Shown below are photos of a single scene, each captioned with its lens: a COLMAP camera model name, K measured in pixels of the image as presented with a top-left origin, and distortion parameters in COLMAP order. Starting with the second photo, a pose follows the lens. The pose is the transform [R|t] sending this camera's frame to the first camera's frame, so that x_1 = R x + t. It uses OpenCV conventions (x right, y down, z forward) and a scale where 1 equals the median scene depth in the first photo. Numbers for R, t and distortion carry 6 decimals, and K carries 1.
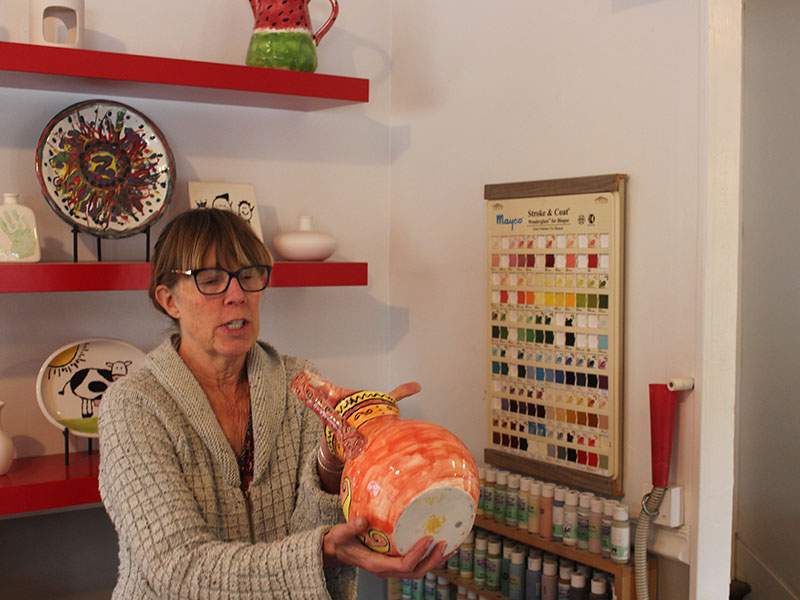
lens RADIAL K [[1017.4, 0, 400.0], [0, 1017.4, 300.0], [0, 0, 1]] dist [-0.114503, -0.001408]
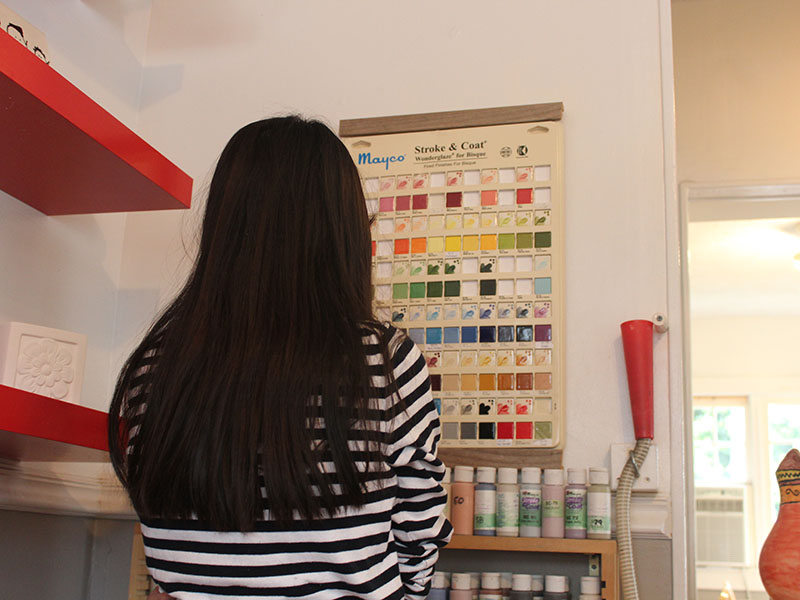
lens RADIAL K [[1017.4, 0, 400.0], [0, 1017.4, 300.0], [0, 0, 1]] dist [-0.114503, -0.001408]
pose [[0.763830, 0.184349, 0.618529, -0.393555], [-0.010132, 0.961648, -0.274100, 0.274304], [-0.645337, 0.203099, 0.736404, 0.439820]]
